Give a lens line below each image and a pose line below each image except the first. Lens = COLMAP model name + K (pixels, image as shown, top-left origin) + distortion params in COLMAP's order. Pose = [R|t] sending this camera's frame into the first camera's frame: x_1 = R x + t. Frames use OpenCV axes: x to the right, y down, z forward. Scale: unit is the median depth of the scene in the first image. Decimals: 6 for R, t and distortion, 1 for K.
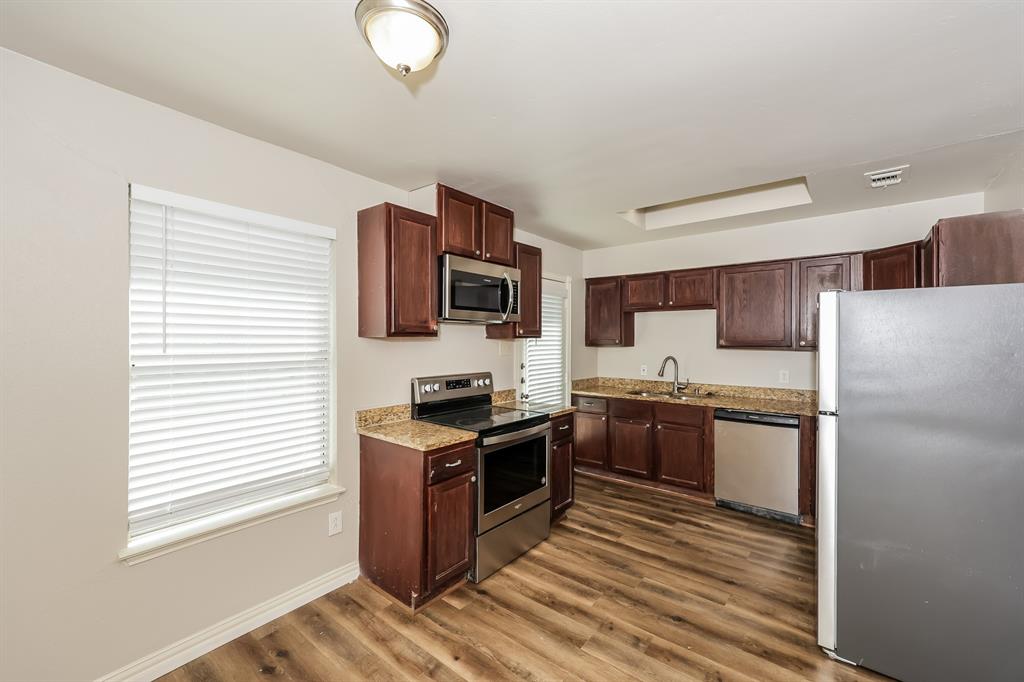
lens RADIAL K [[417.1, 0, 515.6], [0, 417.1, 341.8], [0, 0, 1]] dist [0.001055, 0.000393]
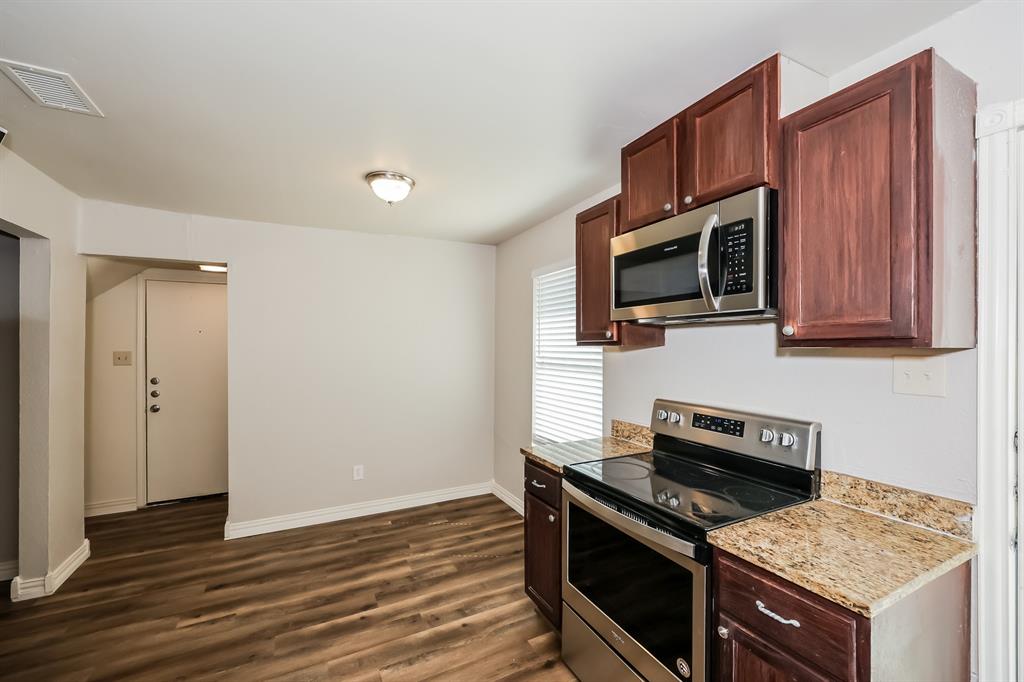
lens RADIAL K [[417.1, 0, 517.0], [0, 417.1, 350.0], [0, 0, 1]] dist [0.001055, 0.000393]
pose [[-0.404509, 0.001803, -0.914532, 0.545519], [-0.011976, 0.999902, 0.007268, -0.005660], [0.914456, 0.013892, -0.404447, 1.020792]]
